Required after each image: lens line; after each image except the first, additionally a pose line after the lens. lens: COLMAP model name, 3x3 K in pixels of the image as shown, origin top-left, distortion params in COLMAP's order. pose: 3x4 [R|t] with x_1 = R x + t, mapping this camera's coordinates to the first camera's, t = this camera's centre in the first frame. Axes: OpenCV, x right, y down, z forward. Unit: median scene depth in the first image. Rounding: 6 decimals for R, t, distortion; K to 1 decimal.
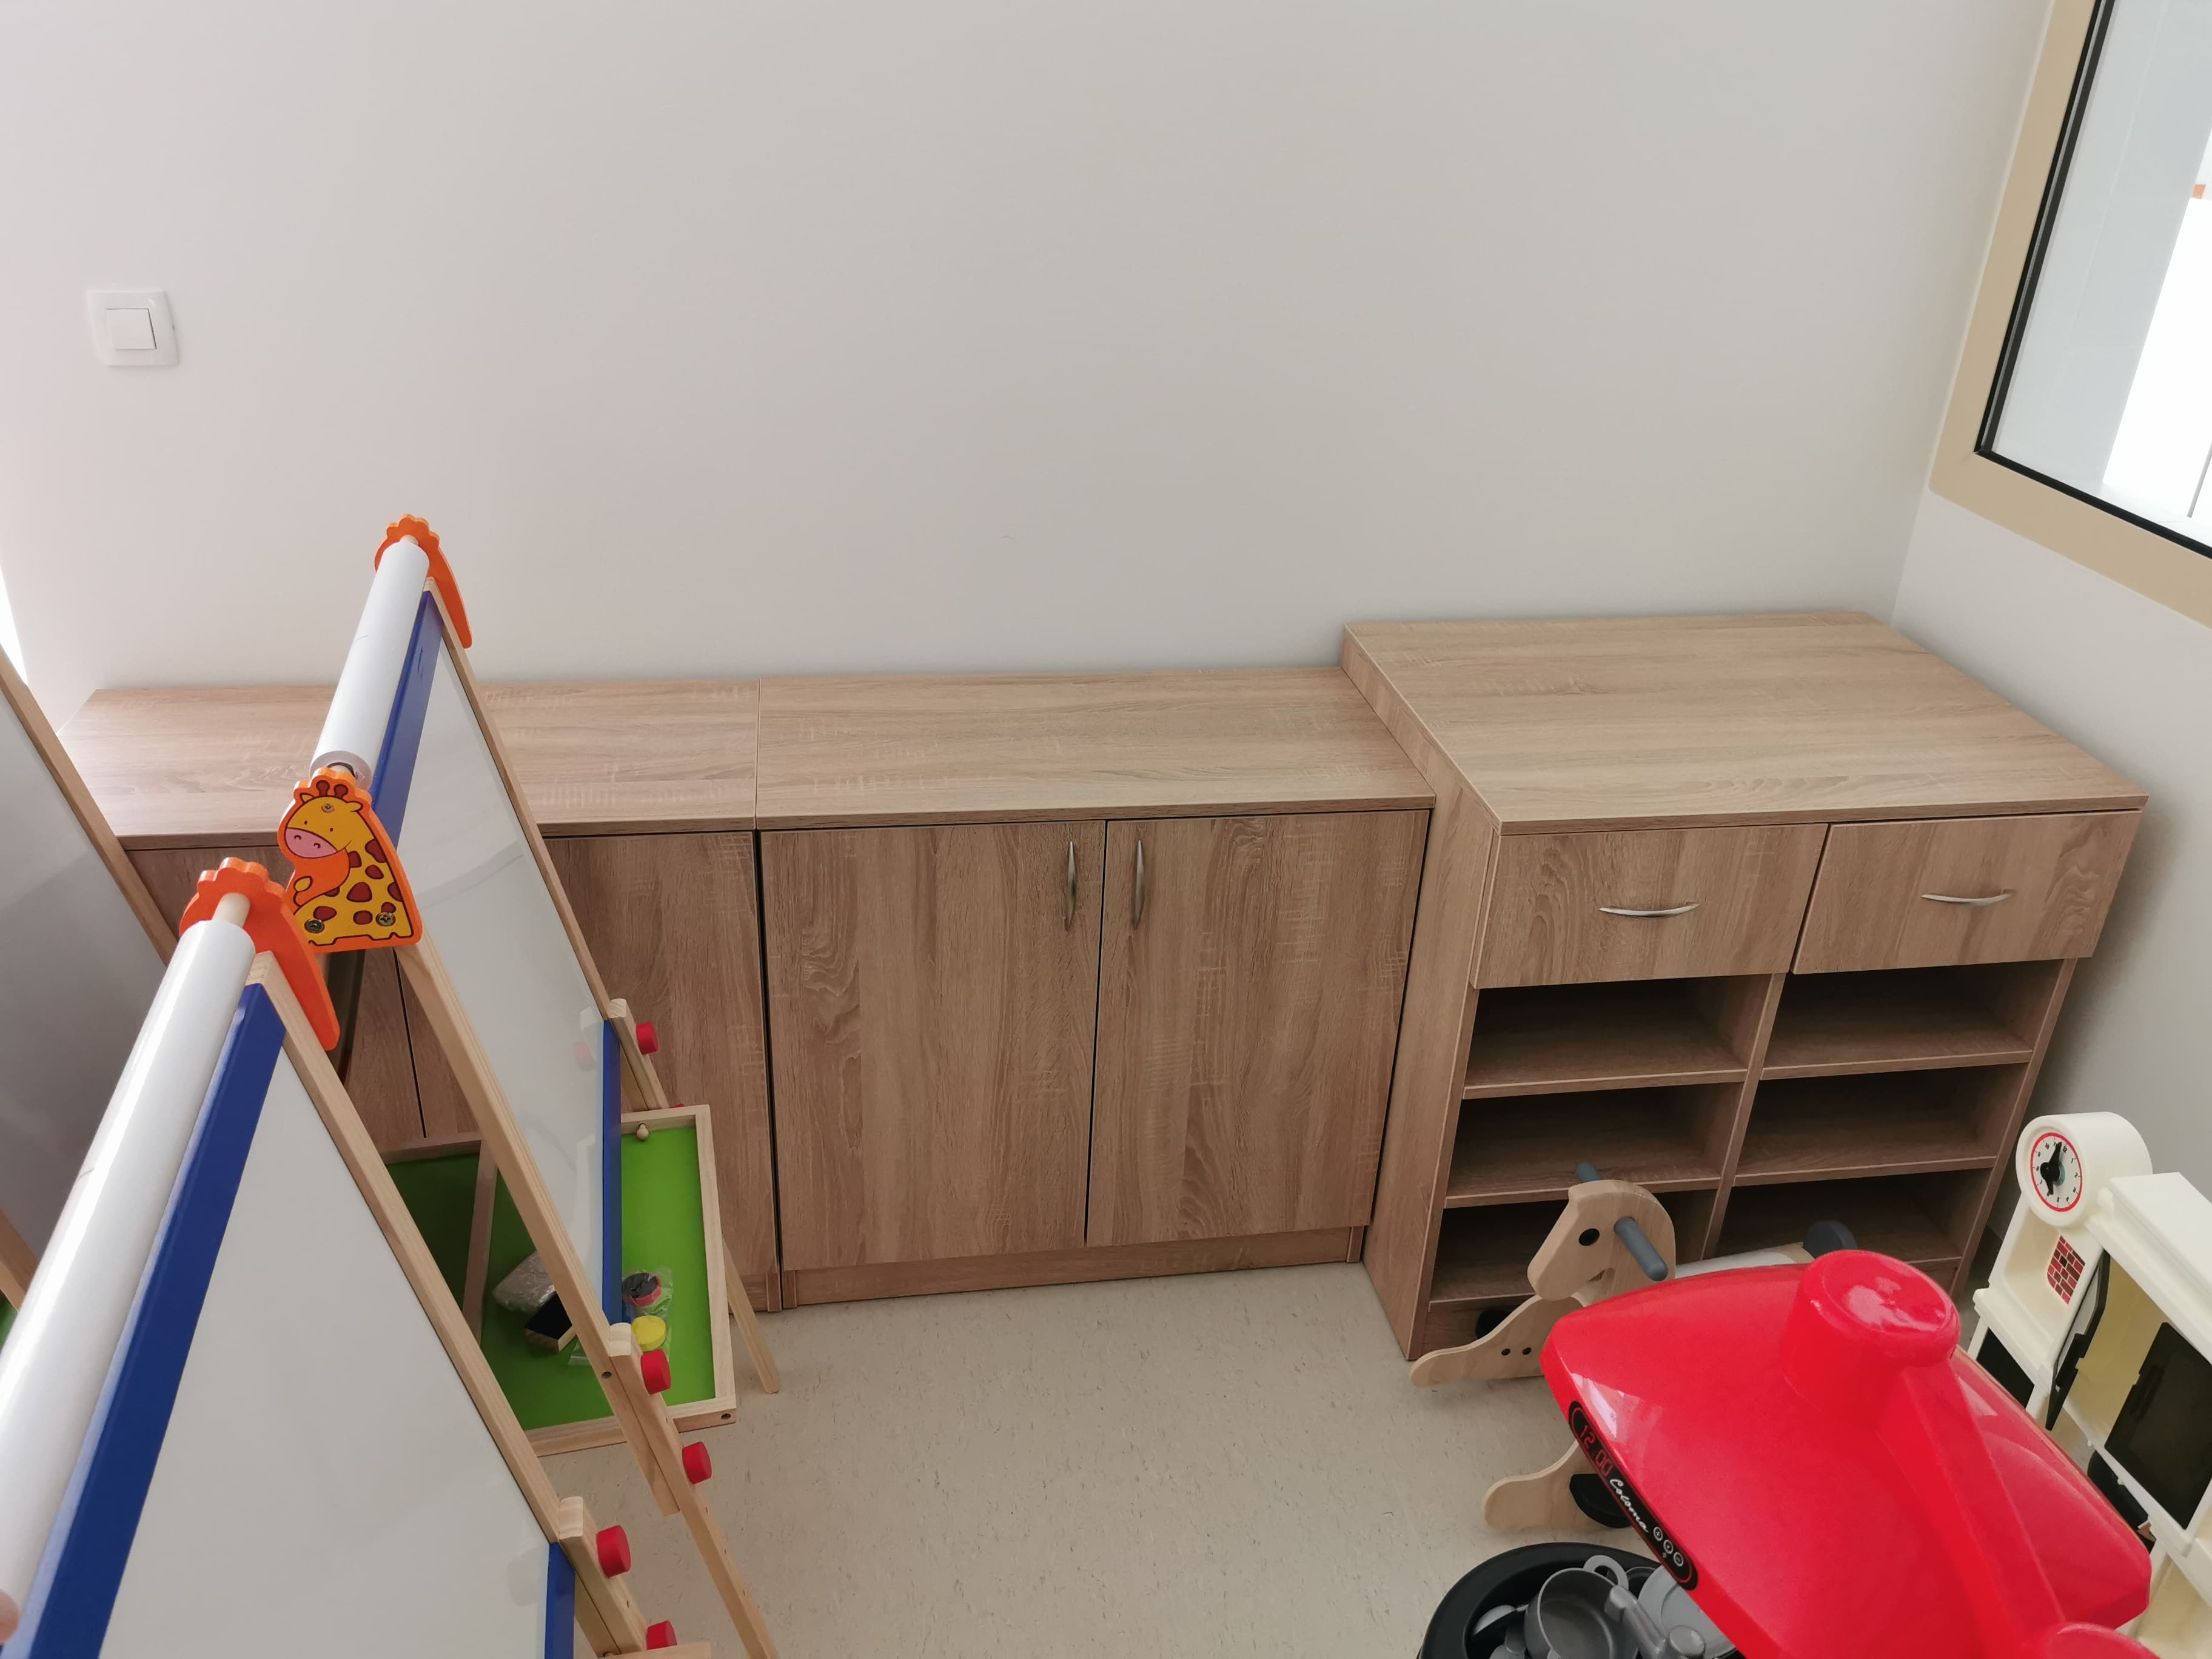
lens RADIAL K [[1707.7, 0, 1106.0], [0, 1707.7, 829.5], [0, 0, 1]] dist [0.076236, -0.122887]
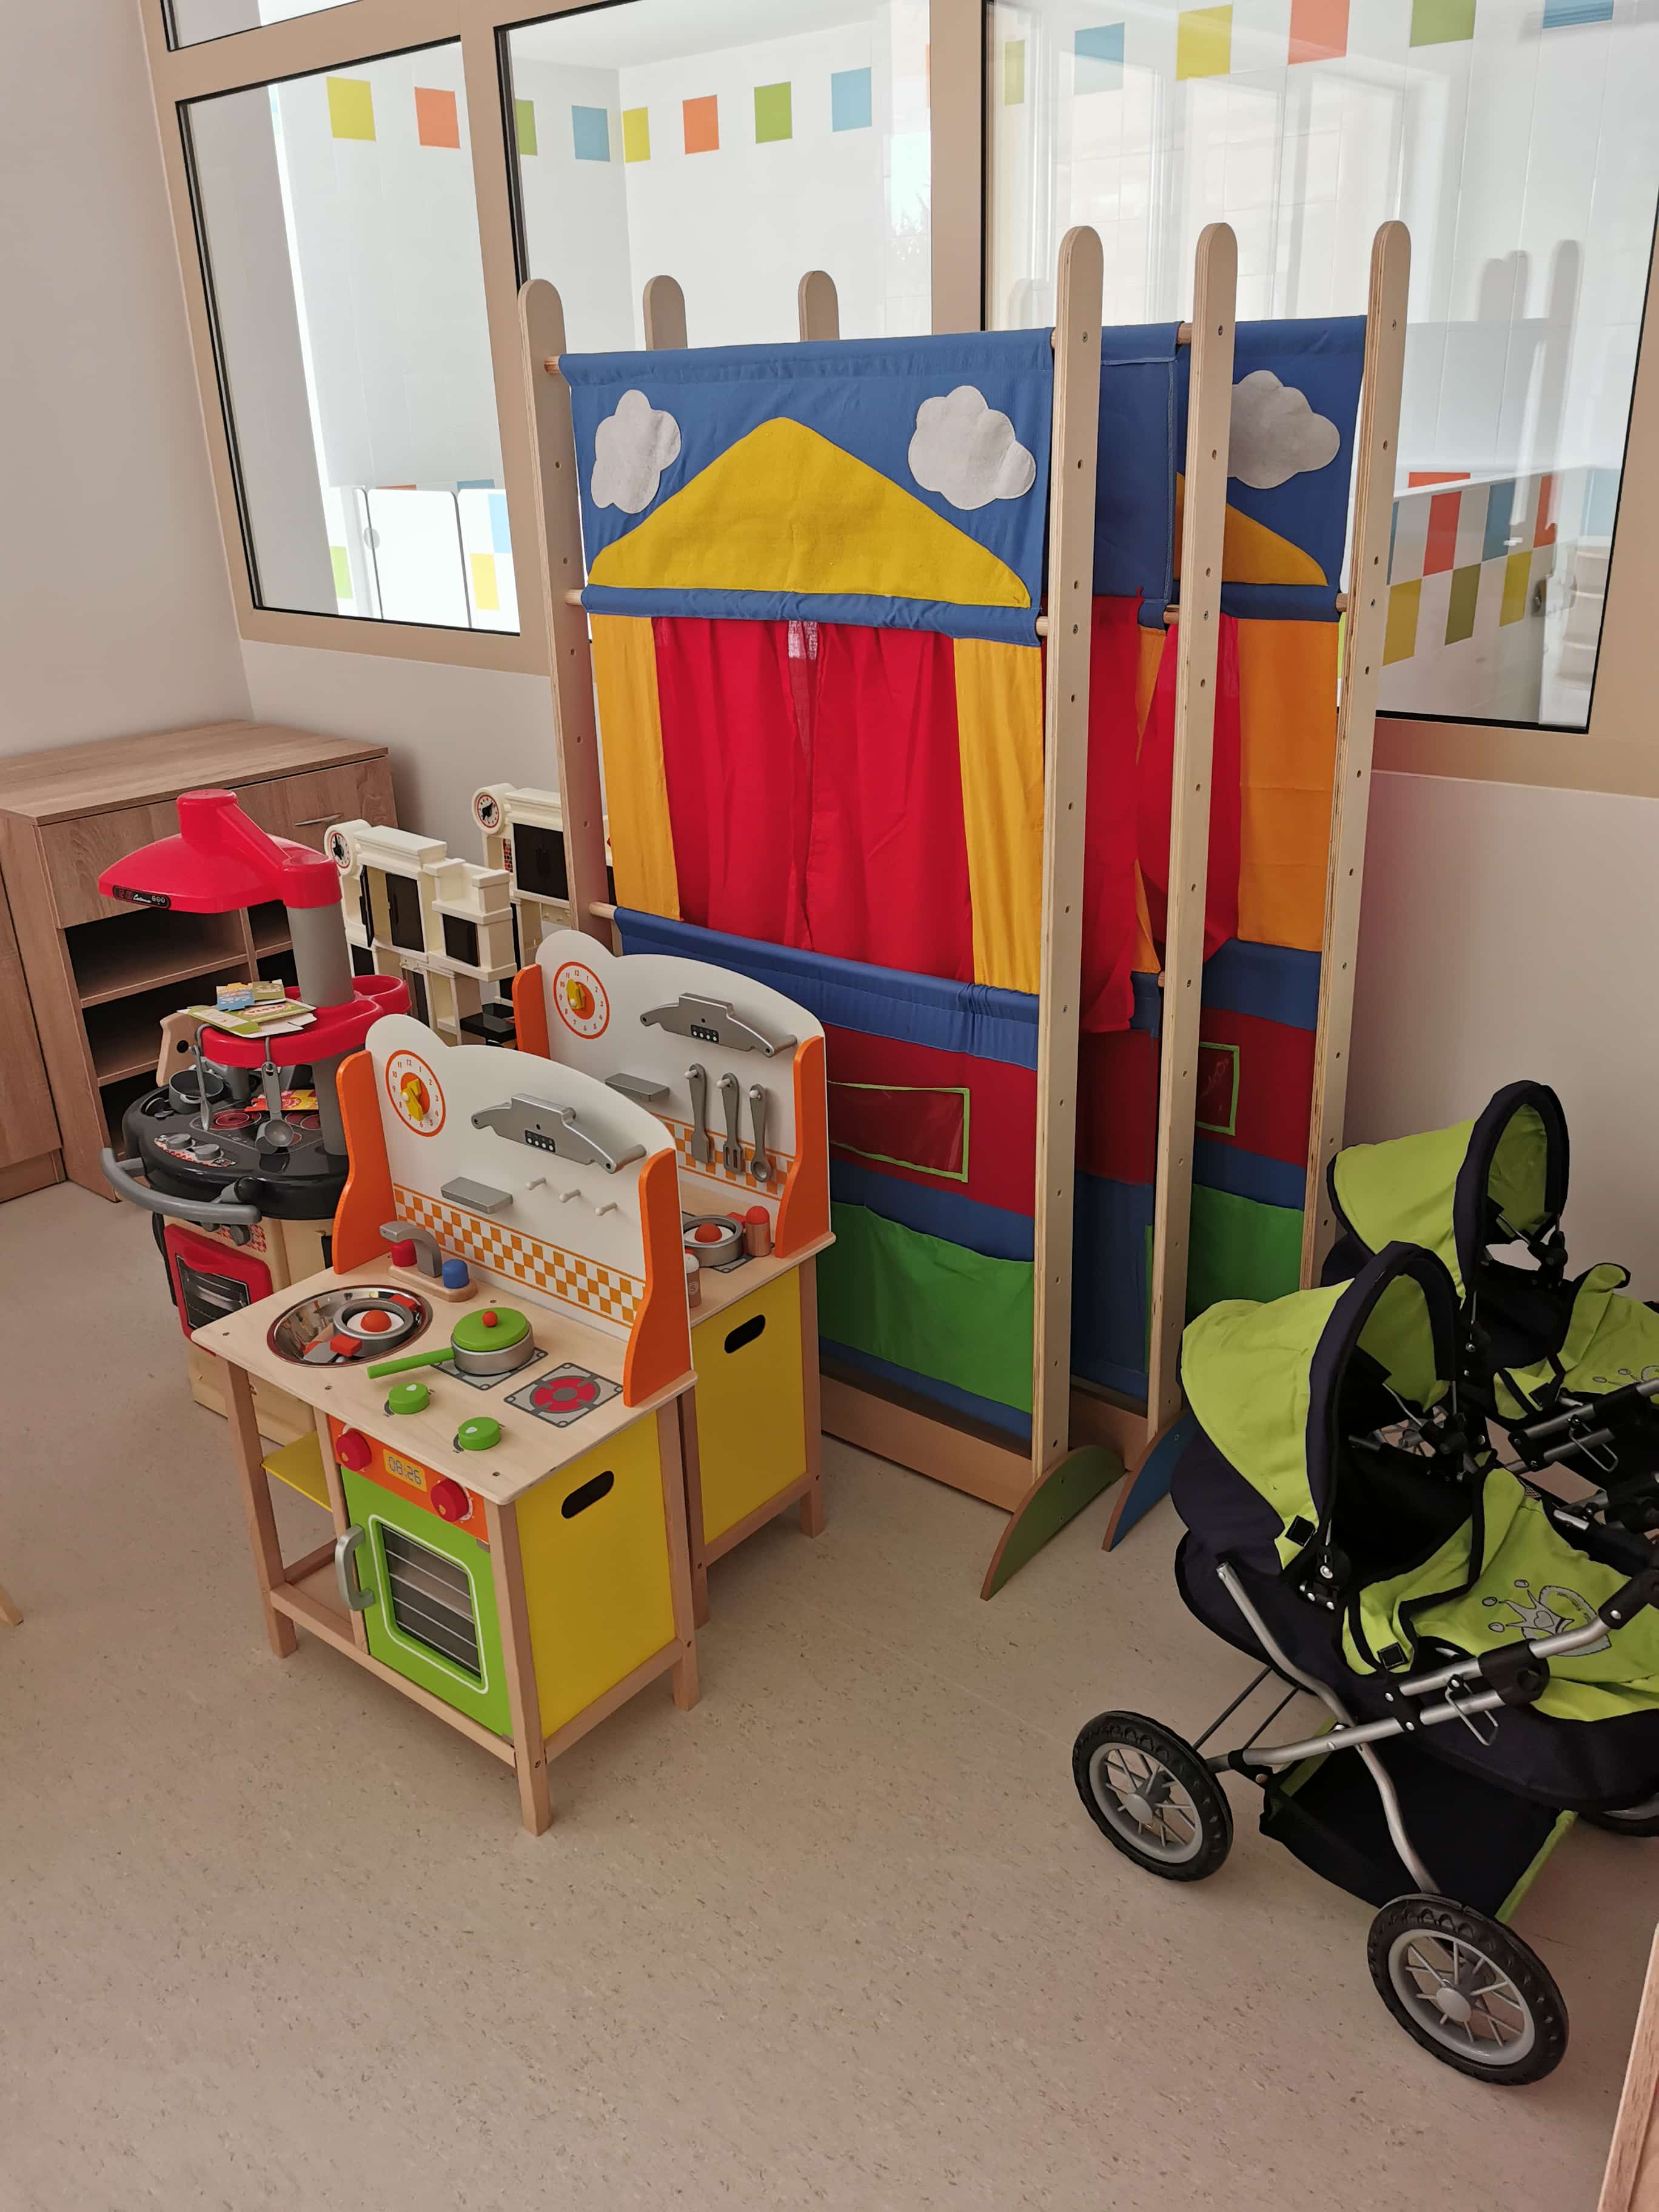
lens RADIAL K [[1707.7, 0, 829.5], [0, 1707.7, 1106.0], [0, 0, 1]] dist [0.076236, -0.122887]
pose [[0.764498, -0.308071, 0.566246, -0.211172], [0.350314, 0.935931, 0.036238, 0.442852], [-0.541131, 0.170660, 0.823439, -0.736004]]
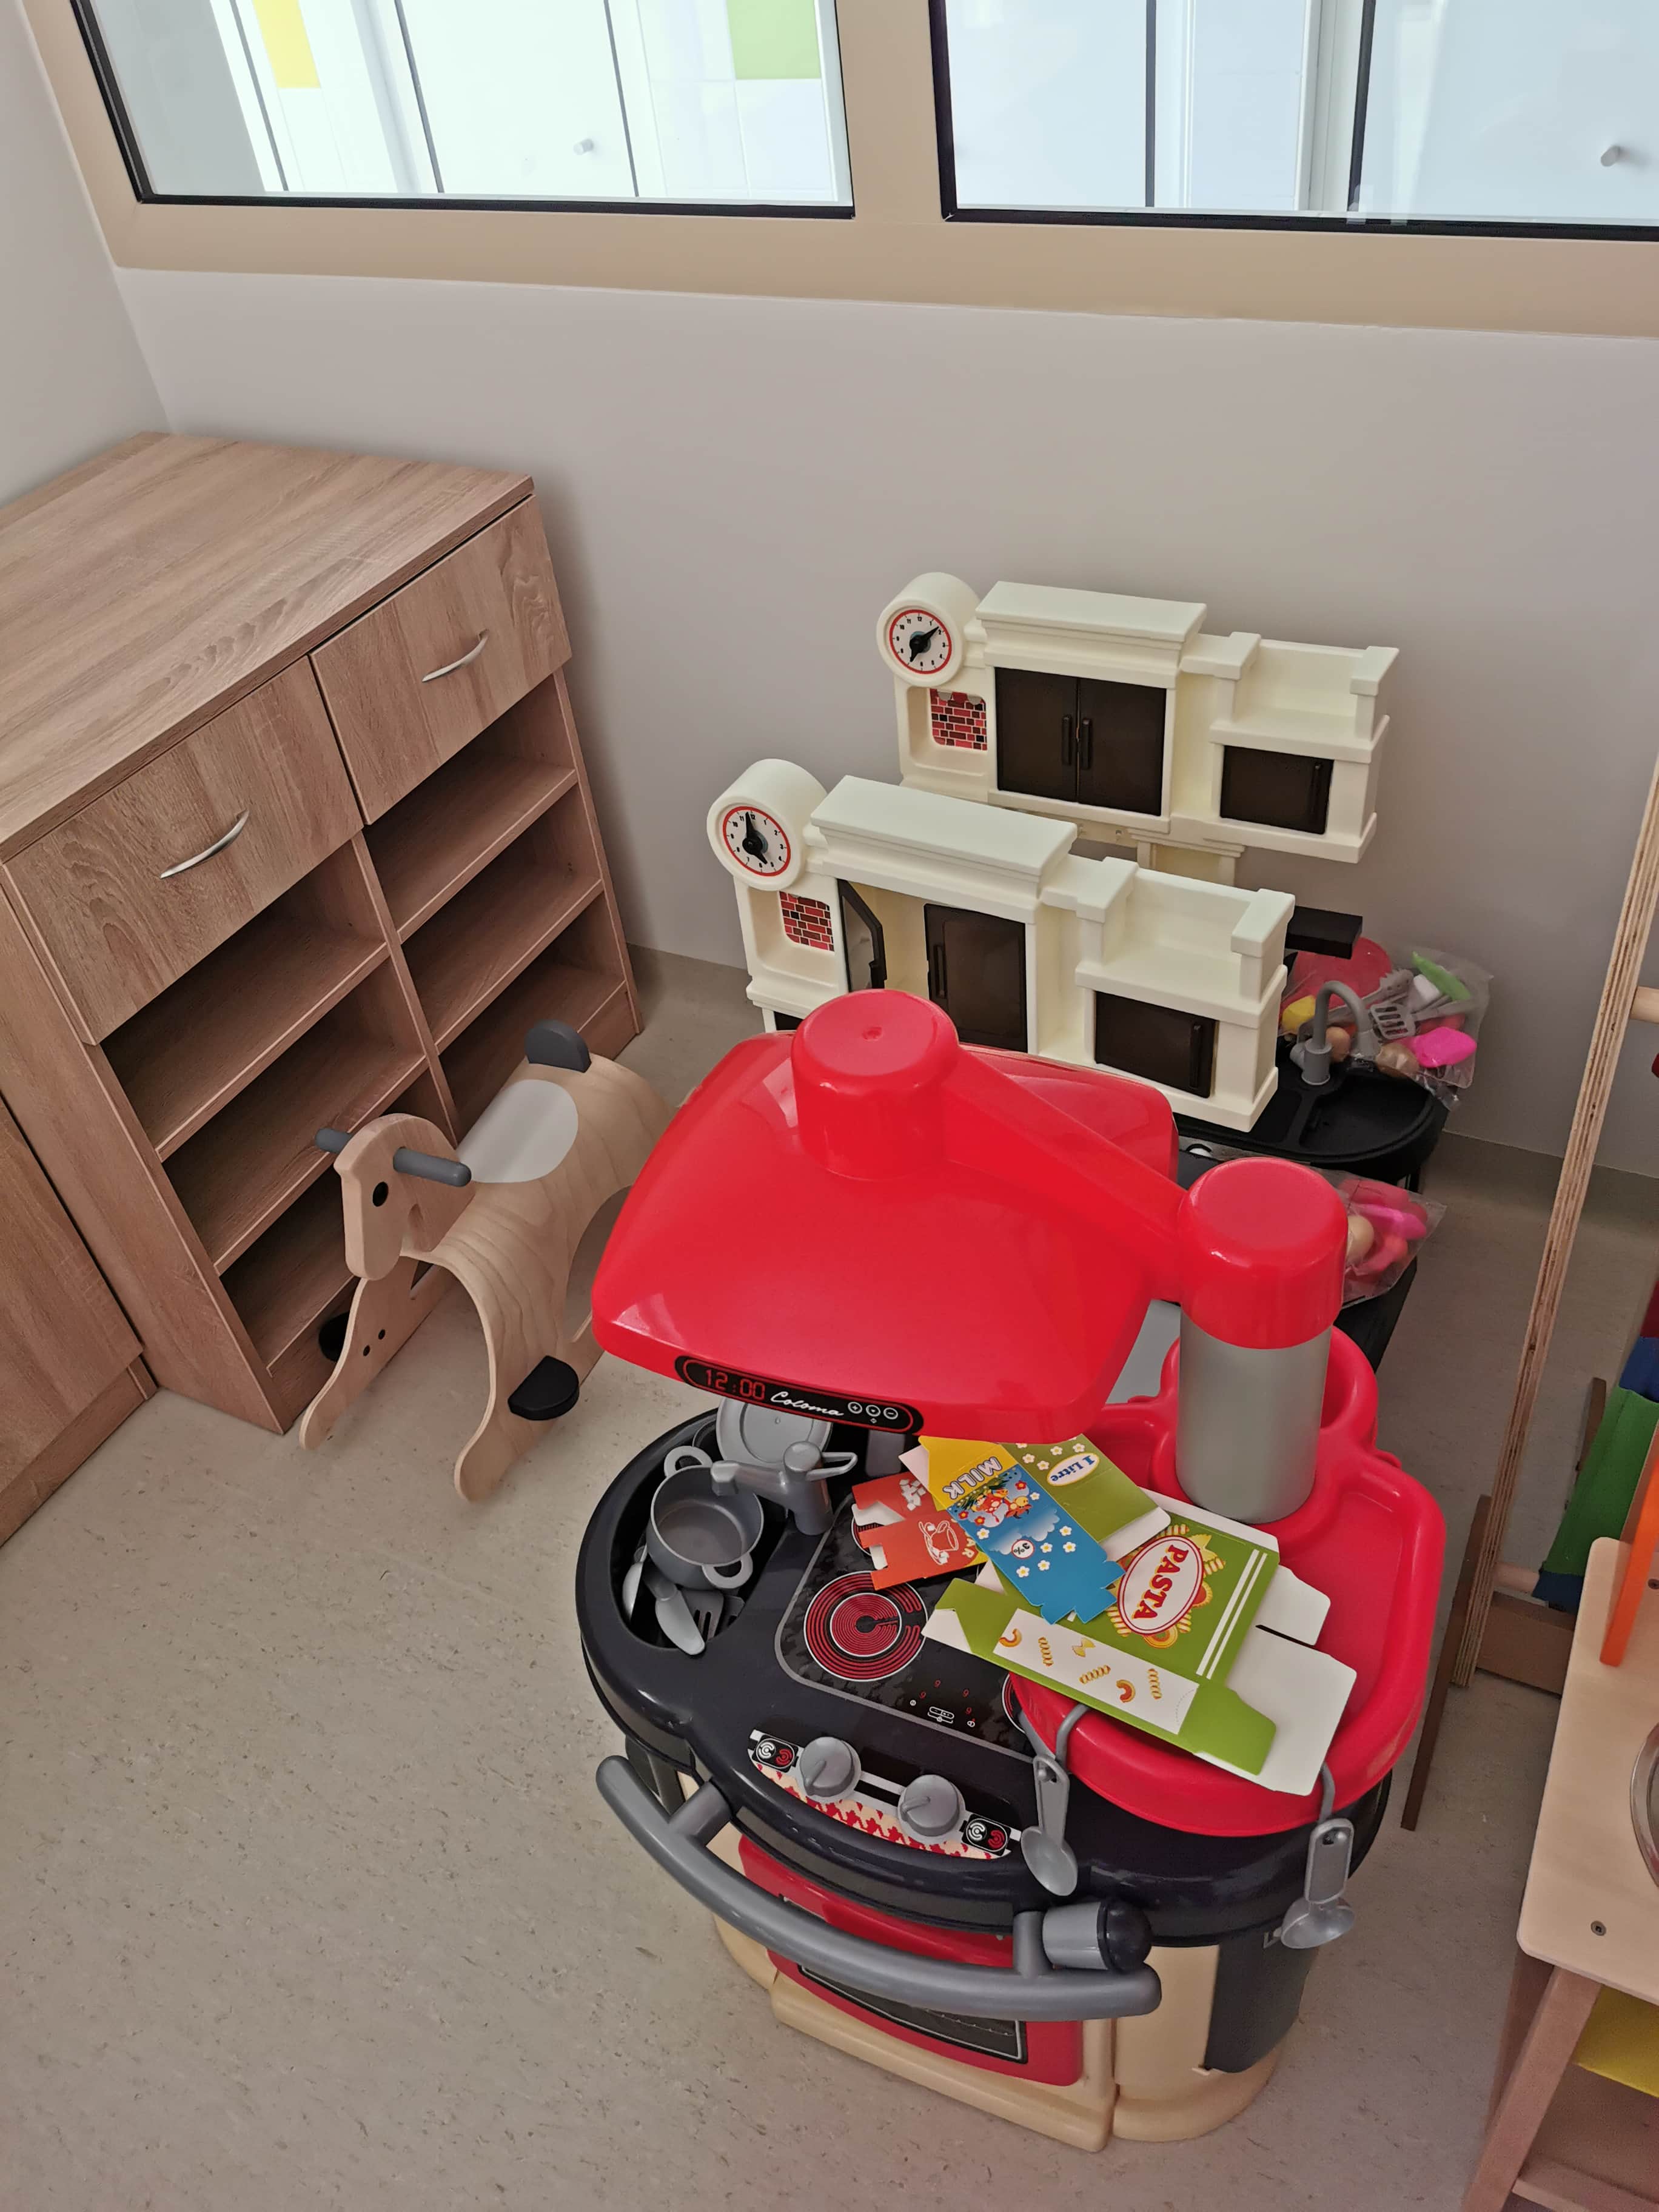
lens RADIAL K [[1707.7, 0, 829.5], [0, 1707.7, 1106.0], [0, 0, 1]] dist [0.076236, -0.122887]
pose [[0.592314, -0.608906, 0.527634, -0.023178], [0.483169, 0.792491, 0.372163, -0.018187], [-0.644758, 0.034499, 0.763608, 0.161951]]
